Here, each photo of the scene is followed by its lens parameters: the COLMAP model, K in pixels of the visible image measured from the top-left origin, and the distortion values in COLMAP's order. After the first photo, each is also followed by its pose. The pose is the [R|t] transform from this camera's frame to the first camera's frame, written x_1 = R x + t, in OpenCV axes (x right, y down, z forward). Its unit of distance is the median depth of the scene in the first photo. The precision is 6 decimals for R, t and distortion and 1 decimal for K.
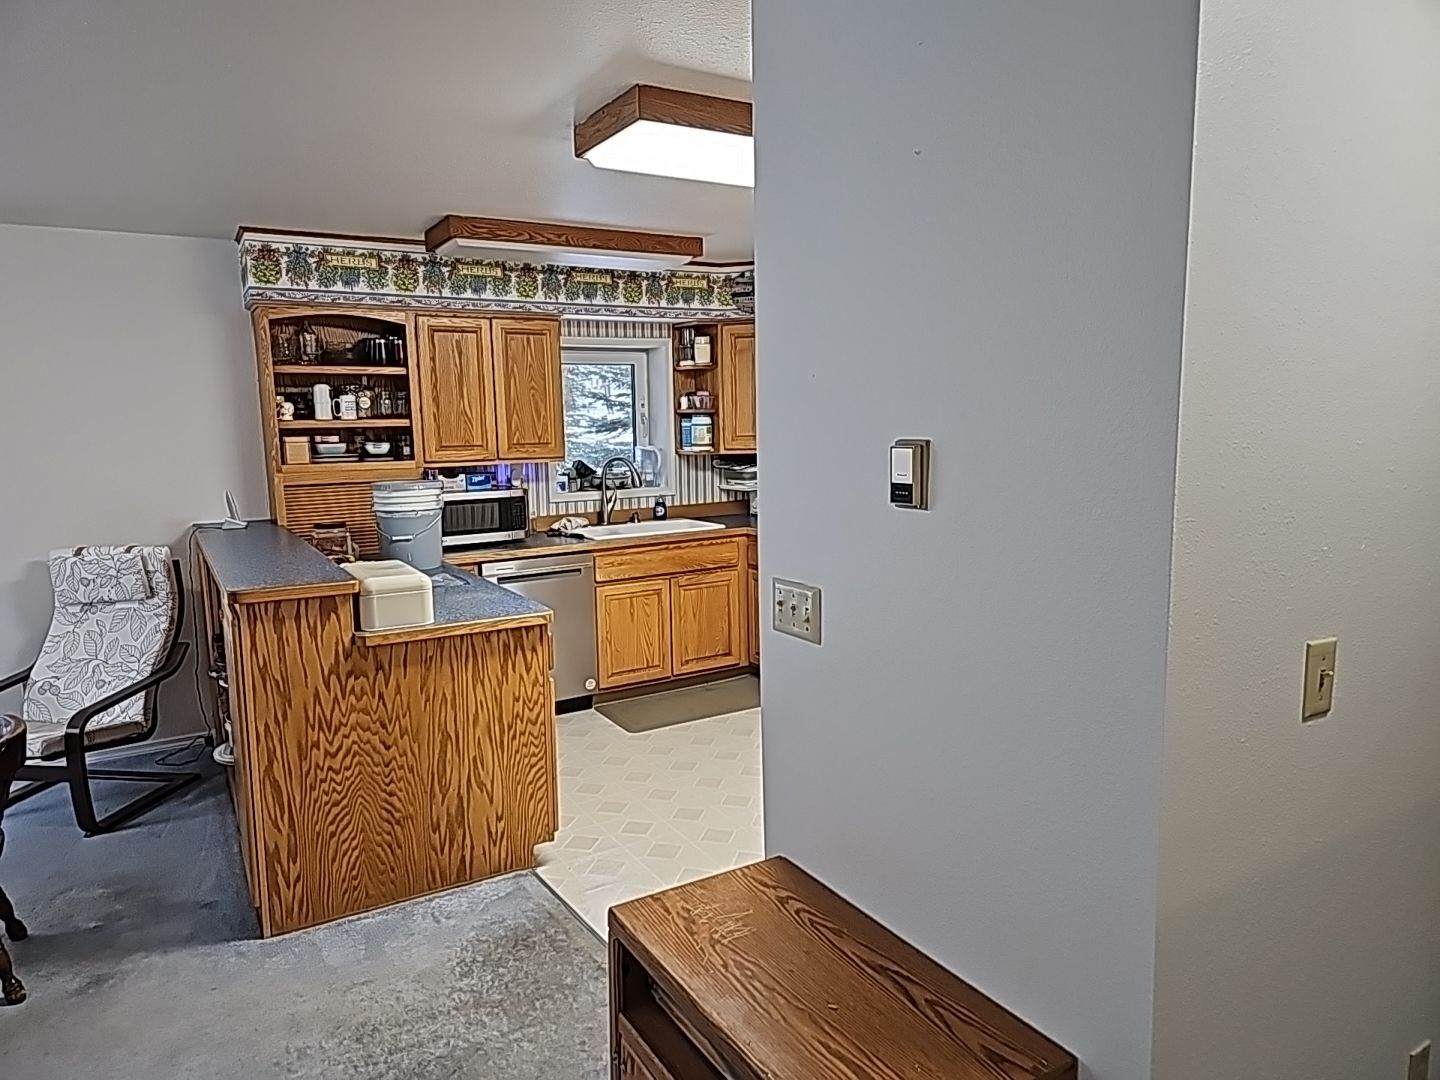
lens RADIAL K [[944.9, 0, 710.1], [0, 944.9, 549.5], [0, 0, 1]] dist [0.057719, -0.046104]
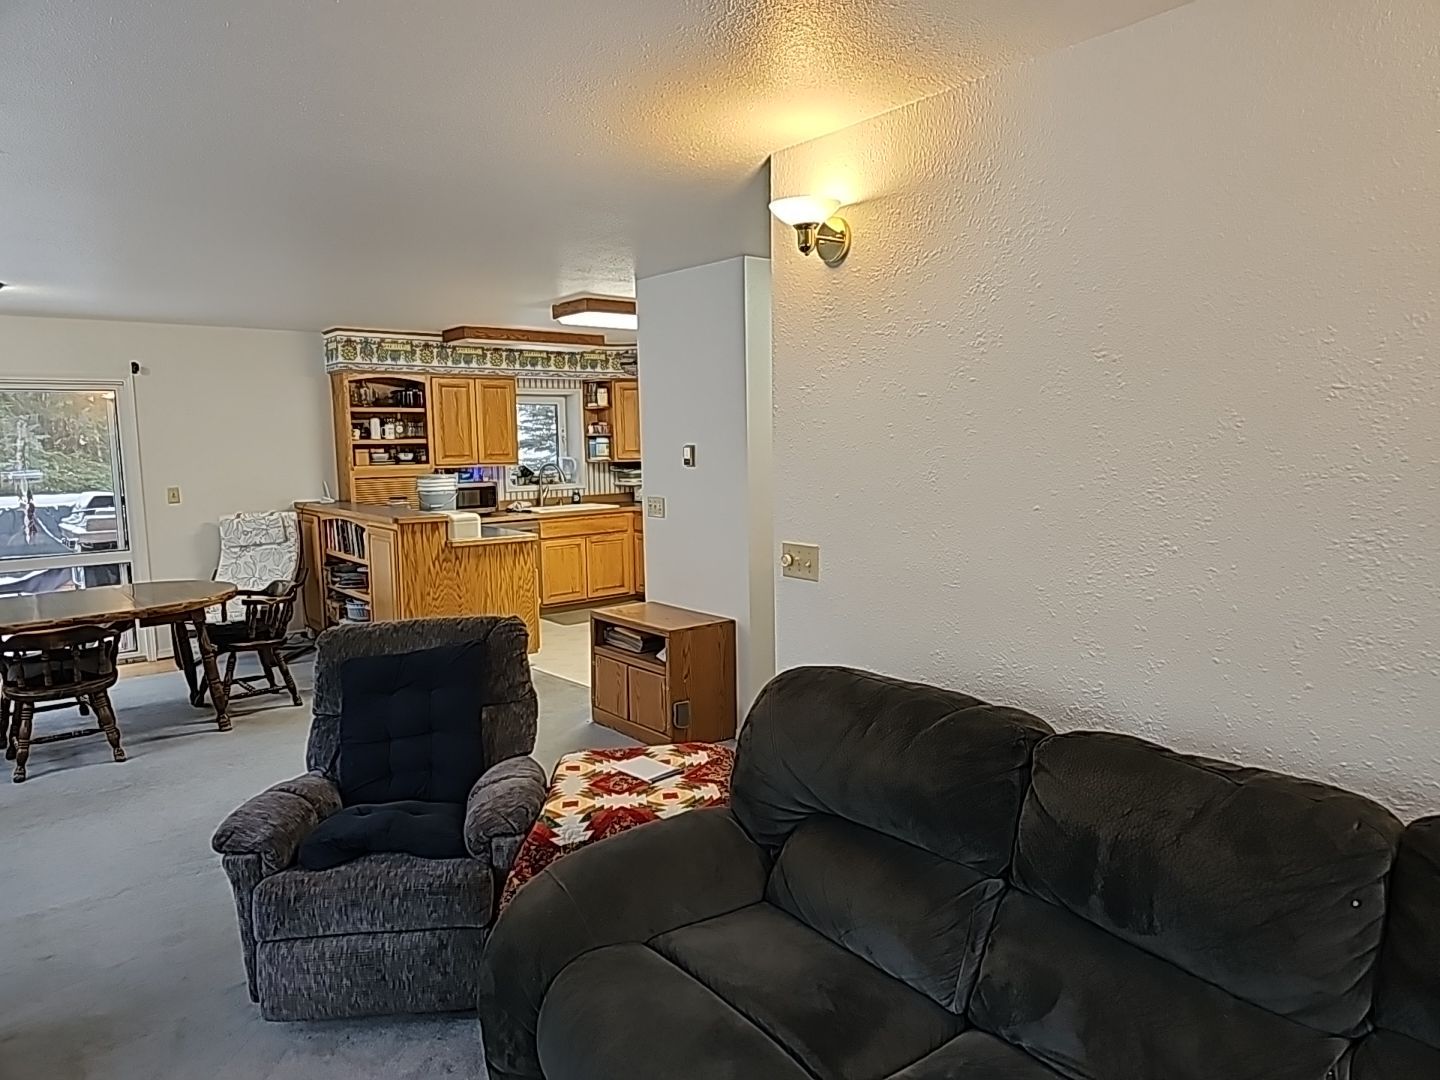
lens RADIAL K [[944.9, 0, 737.7], [0, 944.9, 543.1], [0, 0, 1]] dist [0.057719, -0.046104]
pose [[0.987756, -0.014379, 0.155343, -0.041037], [0.019246, 0.999368, -0.029875, 0.104672], [-0.154816, 0.032499, 0.987409, -0.719521]]
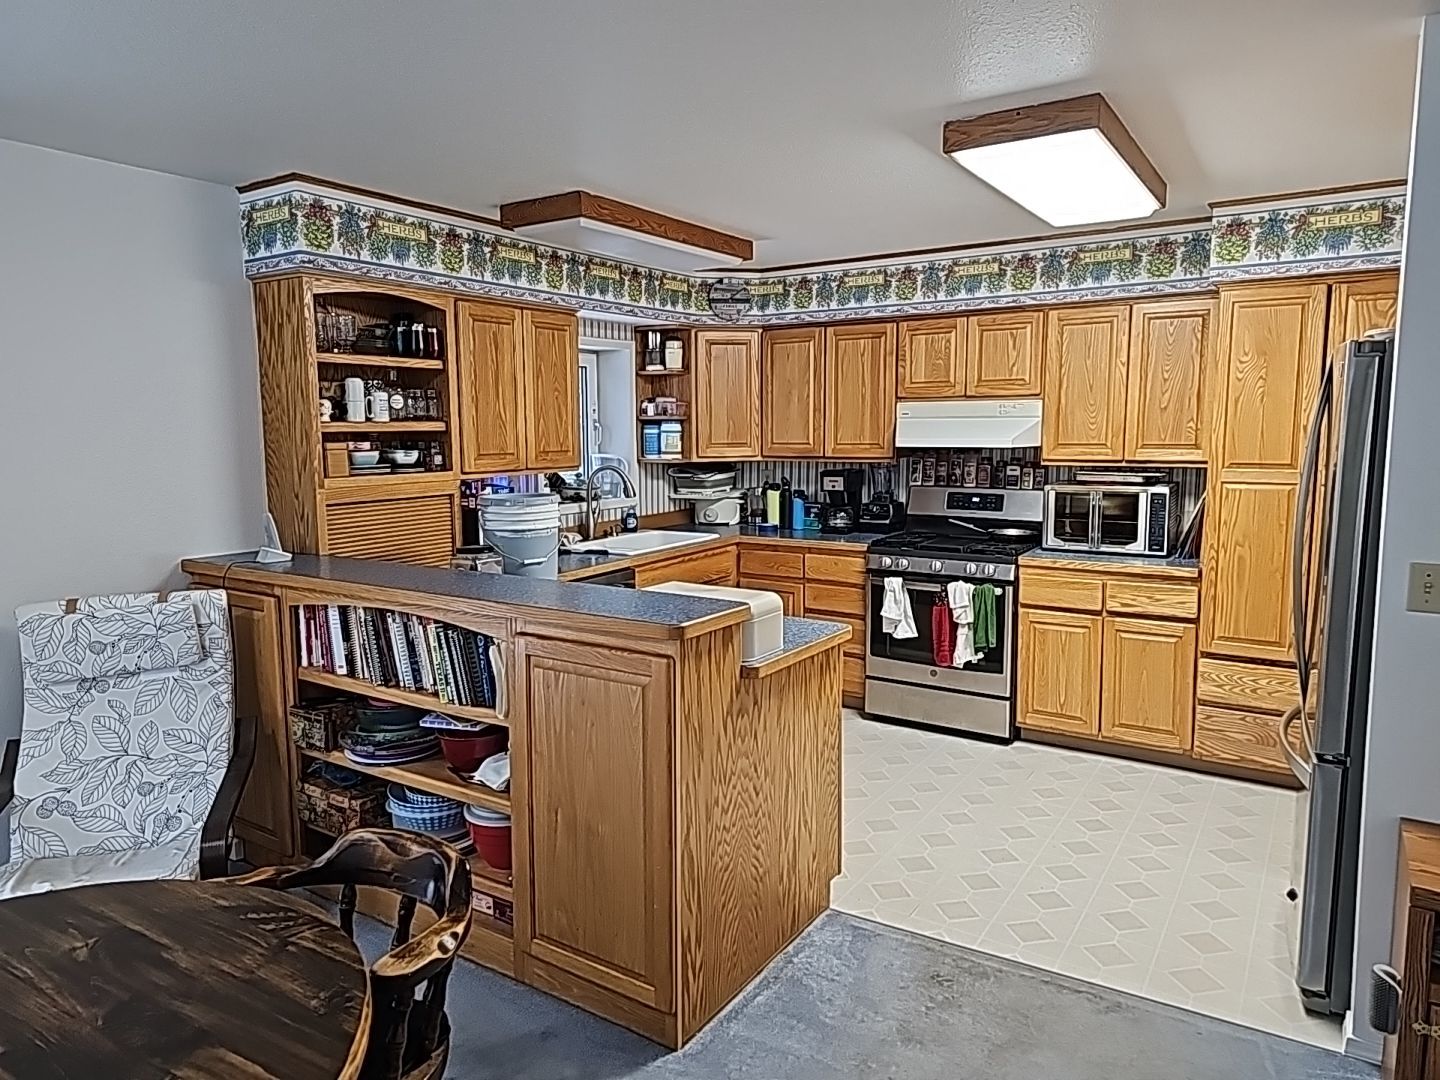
lens RADIAL K [[944.9, 0, 714.8], [0, 944.9, 533.5], [0, 0, 1]] dist [0.057719, -0.046104]
pose [[0.896259, -0.040511, 0.441678, -0.482189], [0.053790, 0.998398, -0.017577, -0.011293], [-0.440258, 0.039511, 0.897002, 0.146009]]
